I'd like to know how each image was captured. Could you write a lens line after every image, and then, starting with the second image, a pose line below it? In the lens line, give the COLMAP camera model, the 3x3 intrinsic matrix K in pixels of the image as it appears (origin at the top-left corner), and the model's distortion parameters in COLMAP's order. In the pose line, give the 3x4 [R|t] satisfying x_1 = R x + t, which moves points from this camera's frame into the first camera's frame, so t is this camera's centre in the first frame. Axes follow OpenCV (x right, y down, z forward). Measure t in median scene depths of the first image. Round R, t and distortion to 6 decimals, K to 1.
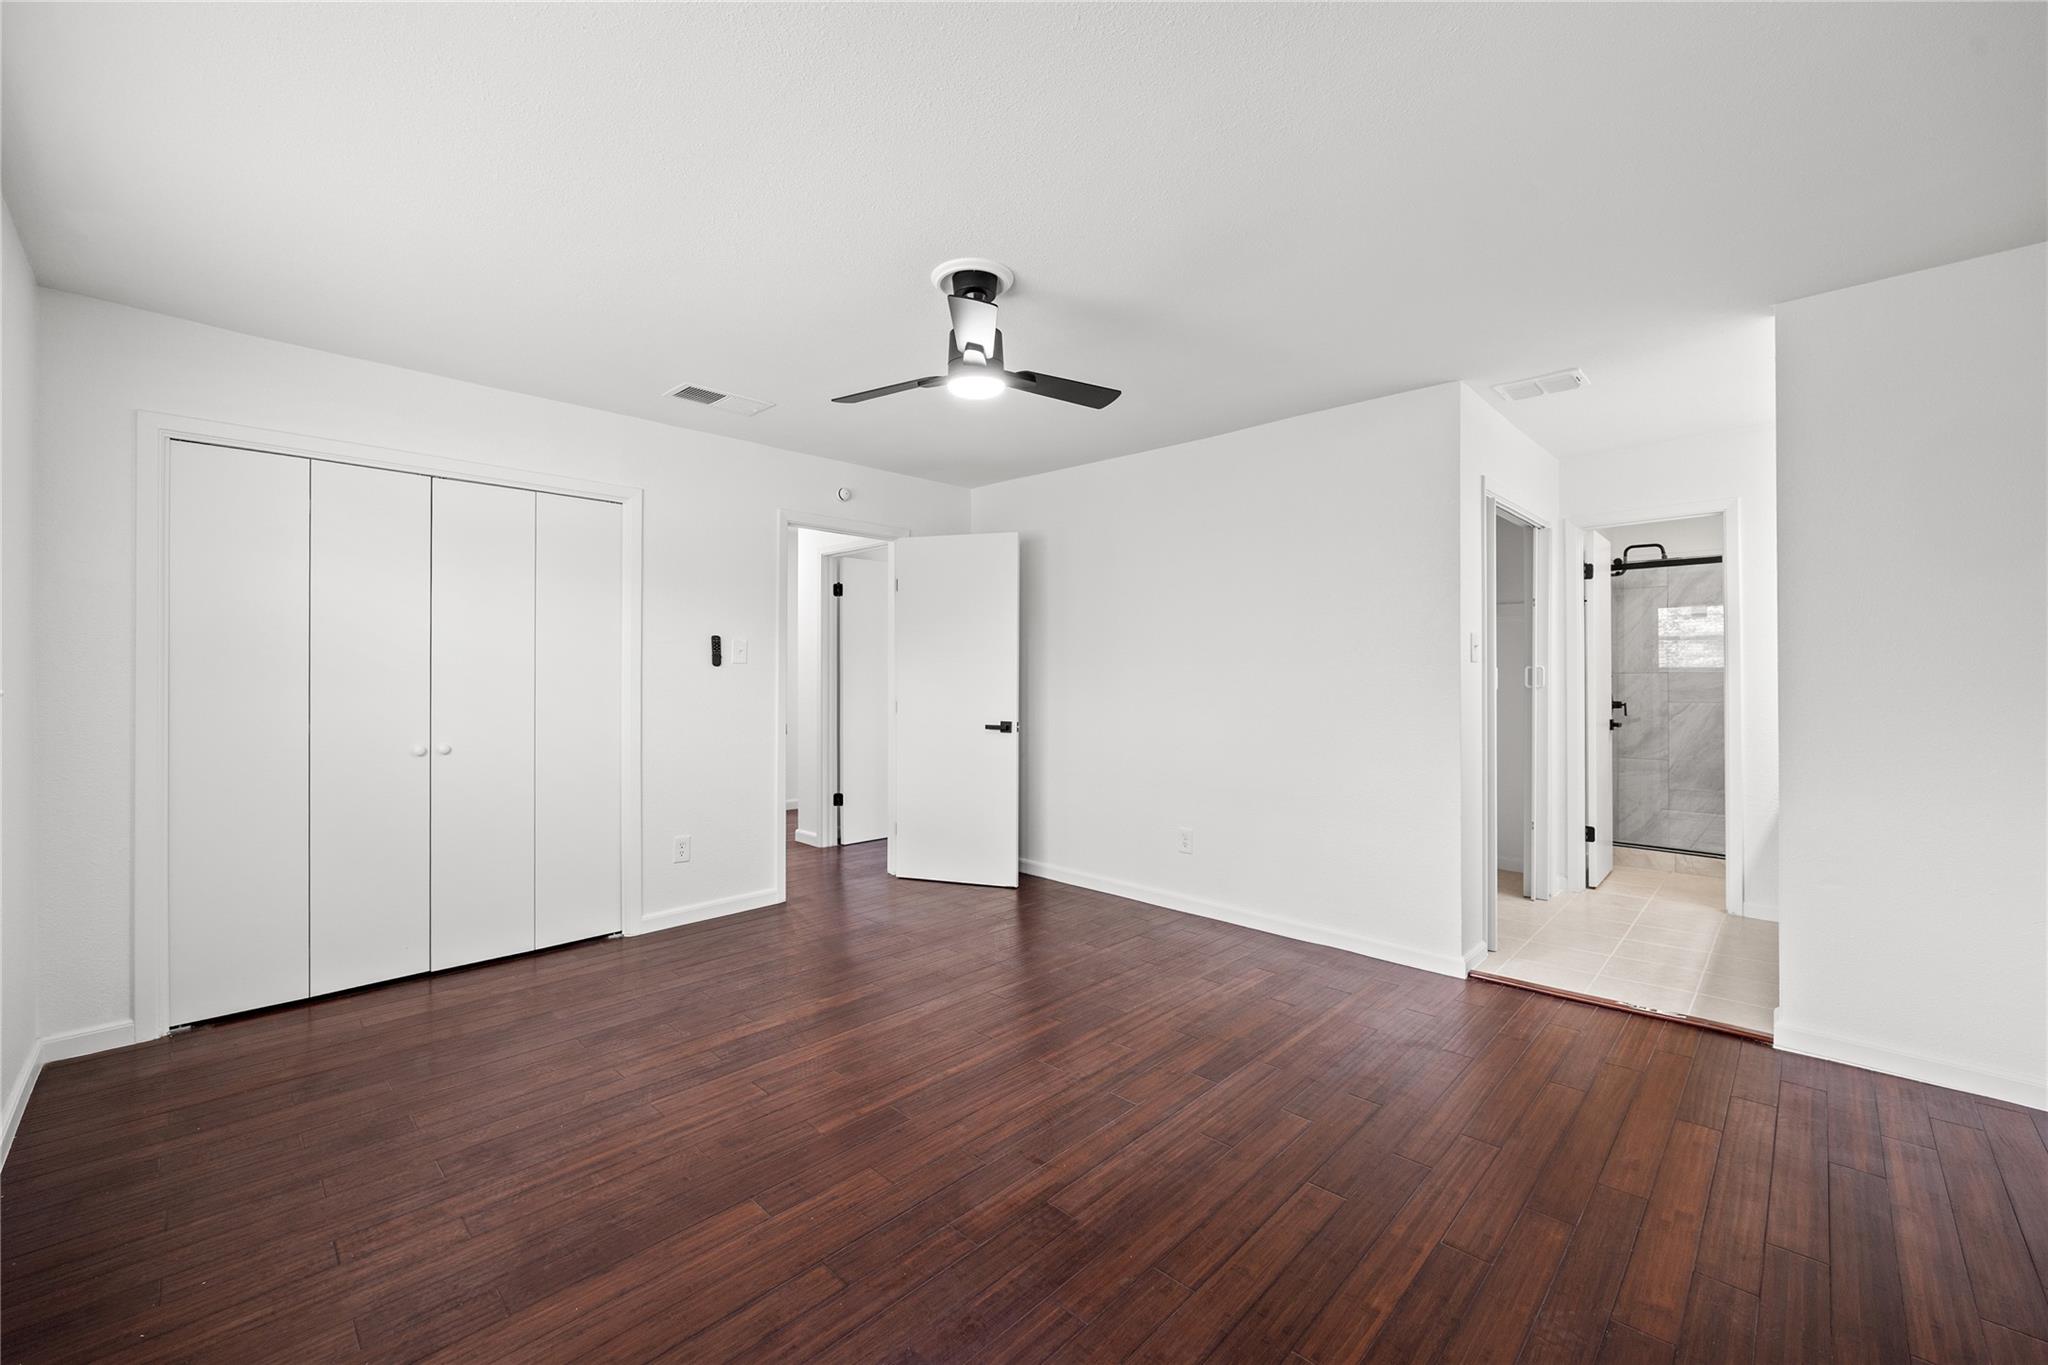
lens RADIAL K [[809.8, 0, 1024.9], [0, 809.8, 679.2], [0, 0, 1]] dist [0.000044, -0.000015]
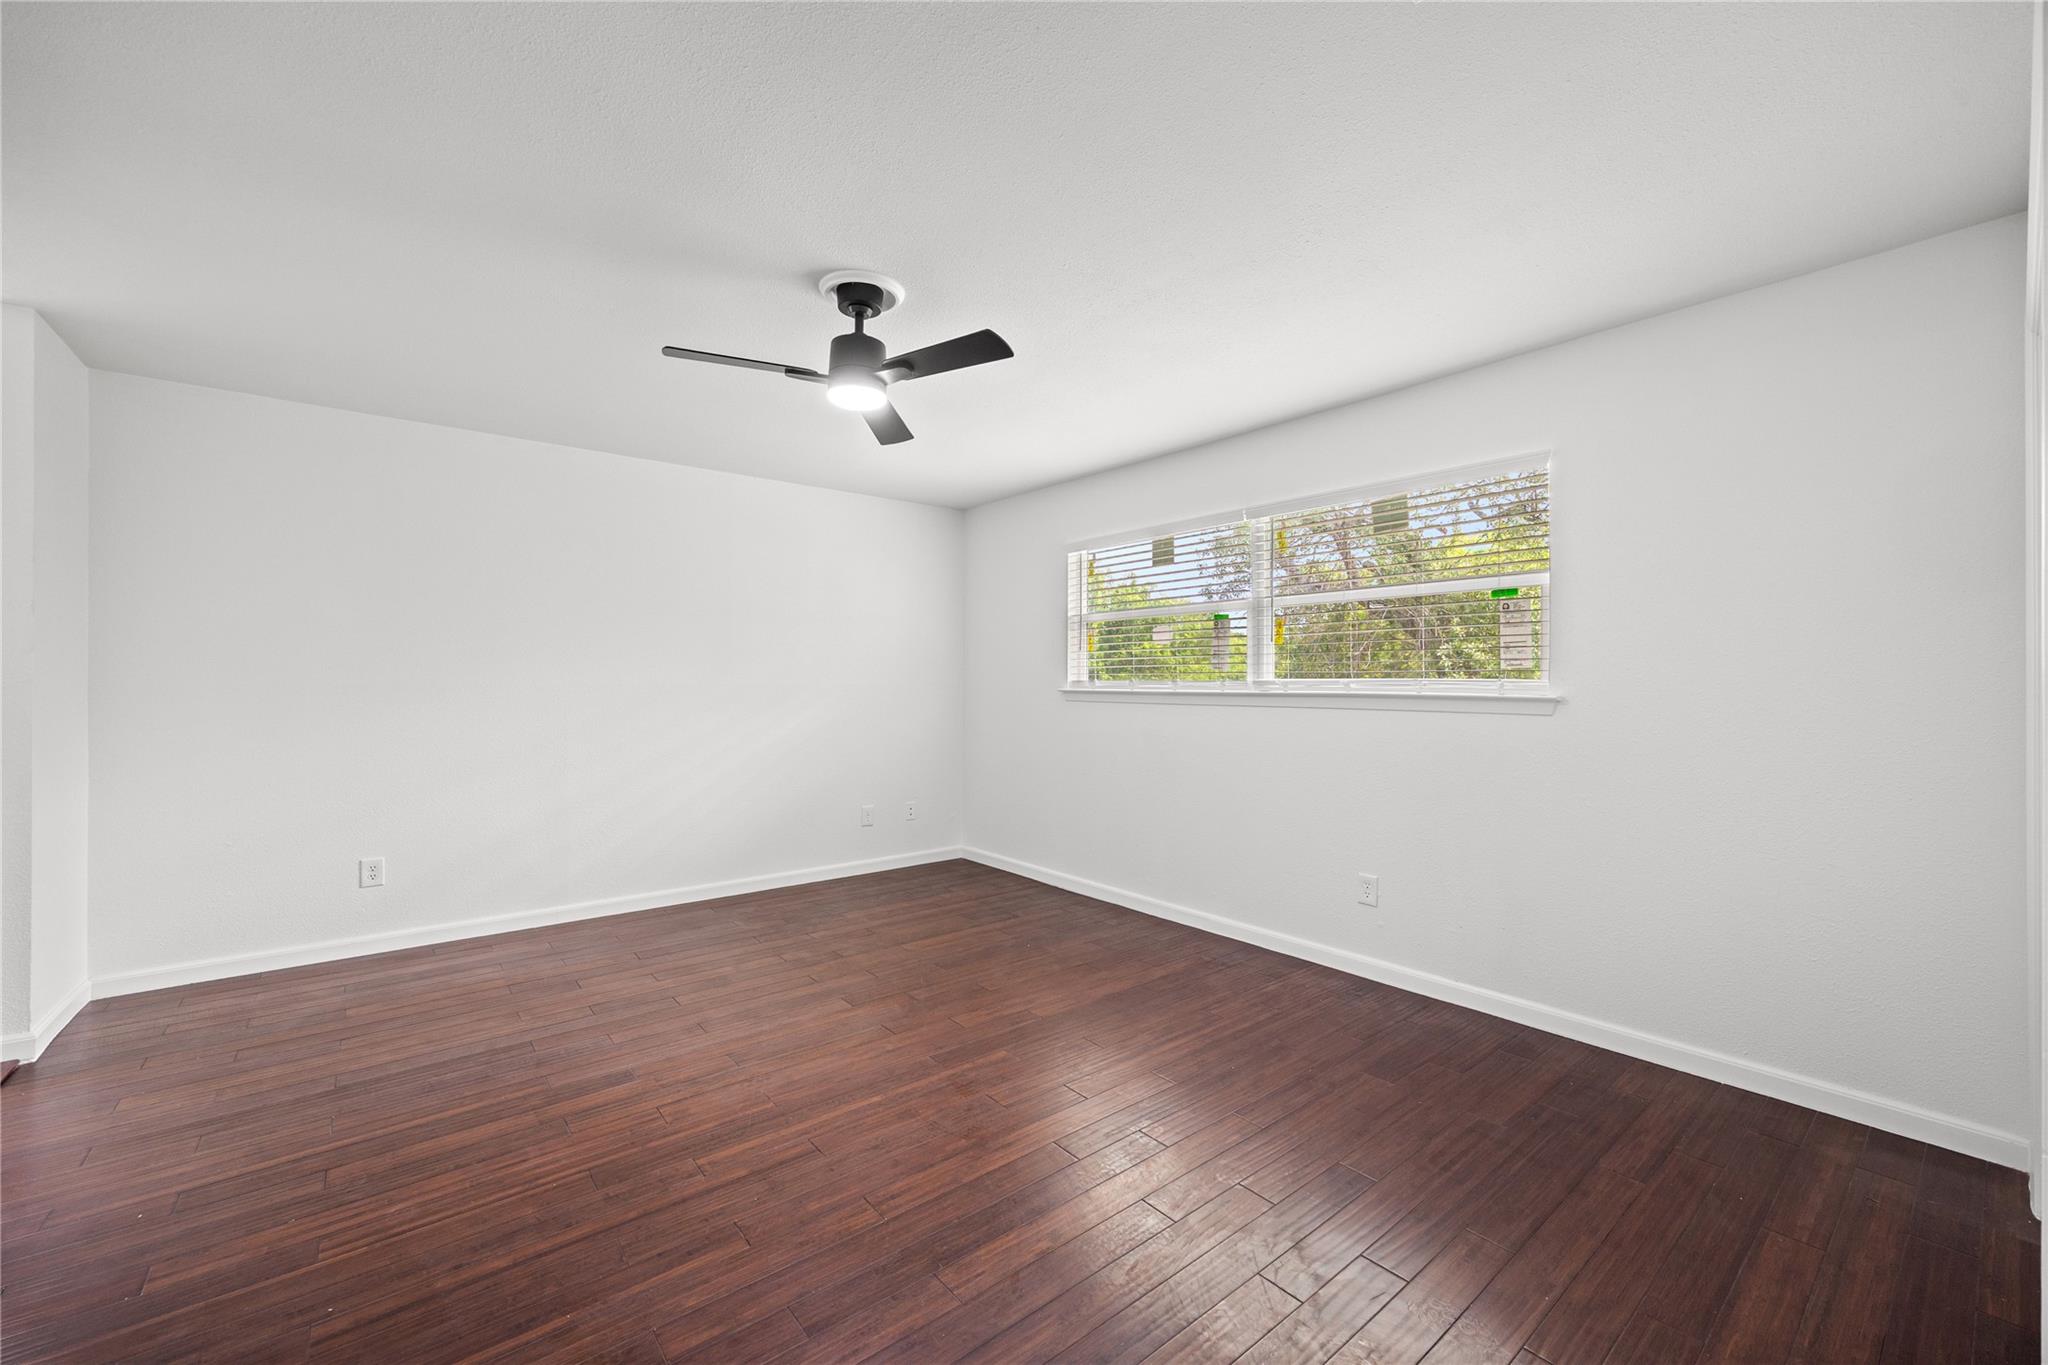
lens RADIAL K [[809.8, 0, 1021.3], [0, 809.8, 687.9], [0, 0, 1]] dist [0.000044, -0.000015]
pose [[-0.992636, 0.005482, 0.121015, -0.397622], [0.006099, 0.999970, 0.004727, 0.020565], [-0.120985, 0.005430, -0.992639, 2.049577]]
